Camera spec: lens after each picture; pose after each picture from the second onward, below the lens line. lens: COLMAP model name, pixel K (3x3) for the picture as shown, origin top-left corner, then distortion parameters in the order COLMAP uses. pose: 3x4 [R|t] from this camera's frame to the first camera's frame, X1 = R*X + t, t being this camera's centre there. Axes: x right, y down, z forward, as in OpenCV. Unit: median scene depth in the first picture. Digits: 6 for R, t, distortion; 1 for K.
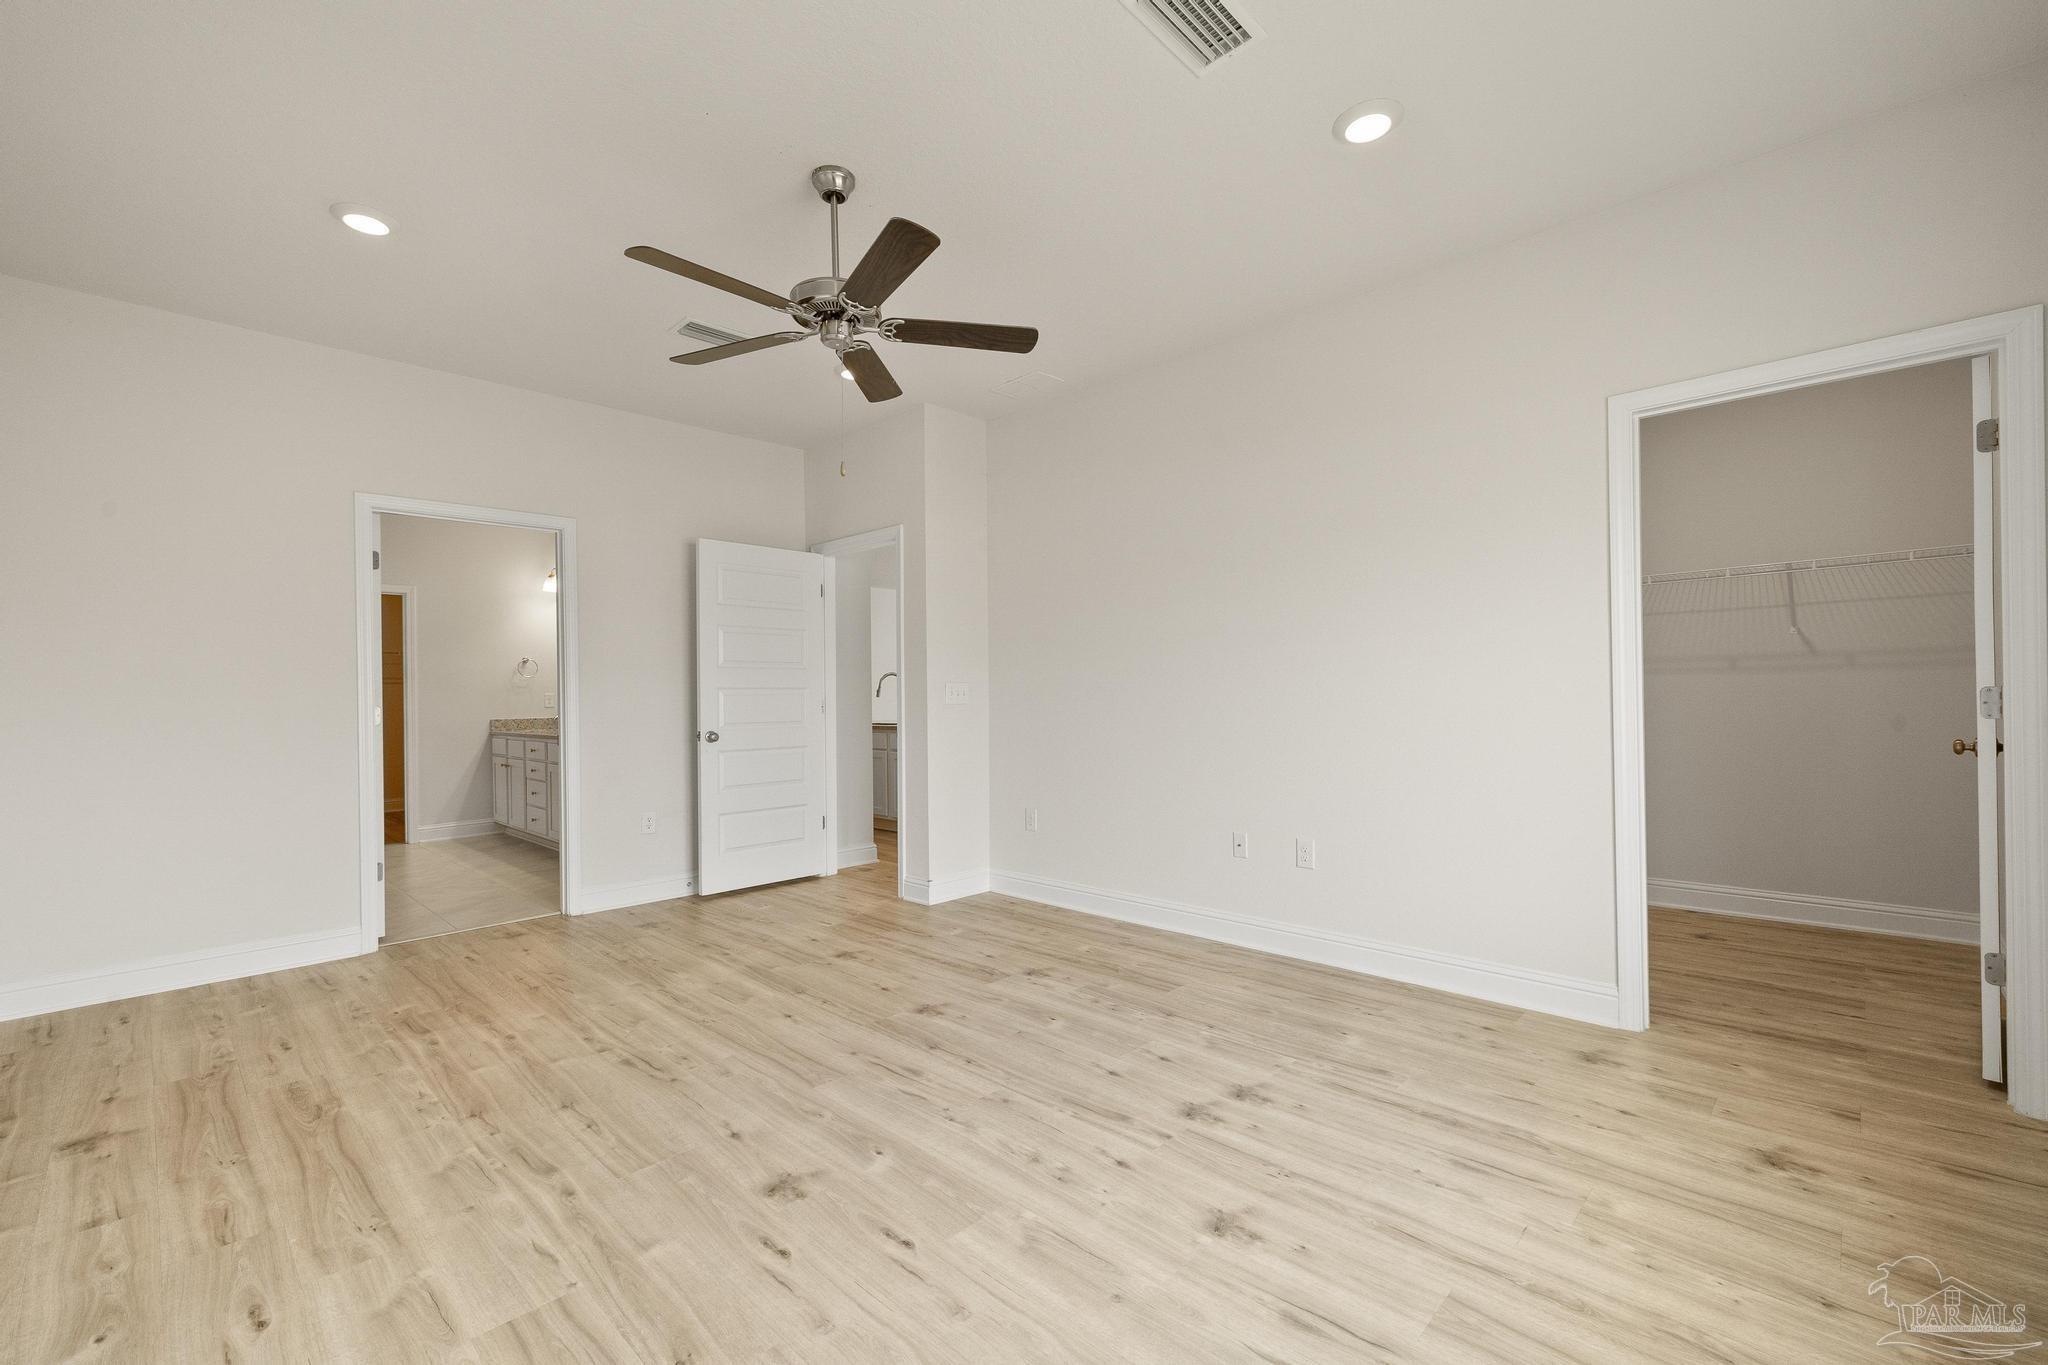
lens RADIAL K [[842.9, 0, 1020.6], [0, 842.9, 693.6], [0, 0, 1]] dist [-0.002213, -0.000016]
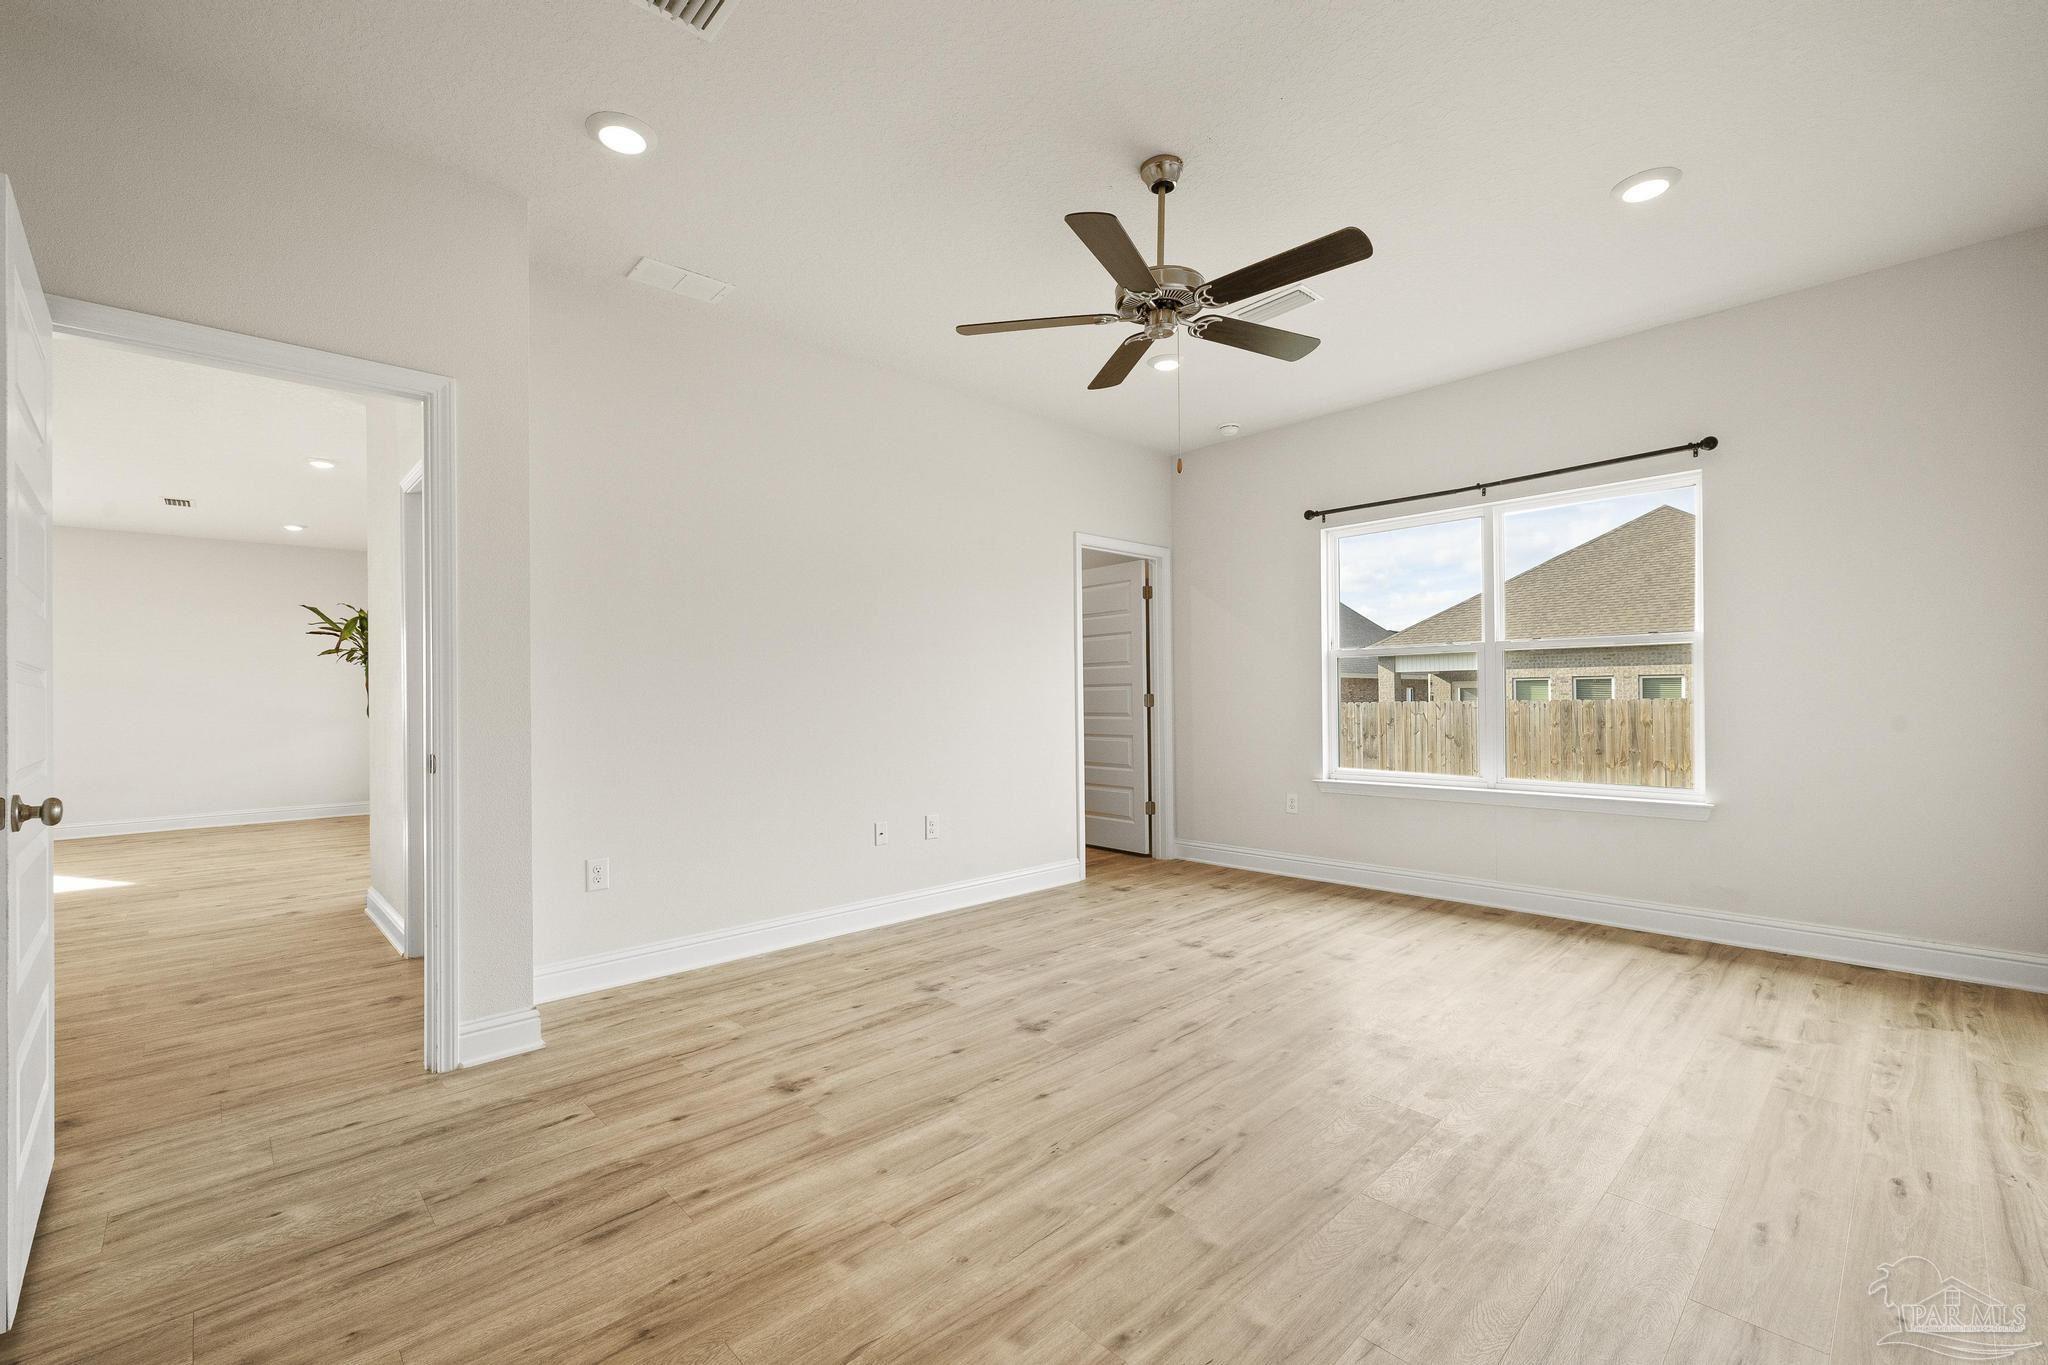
lens RADIAL K [[842.9, 0, 1020.6], [0, 842.9, 693.6], [0, 0, 1]] dist [-0.002213, -0.000016]
pose [[0.064693, 0.014355, 0.997802, -0.976888], [0.007448, 0.999862, -0.014867, 0.018544], [-0.997877, 0.008394, 0.064577, 0.888160]]
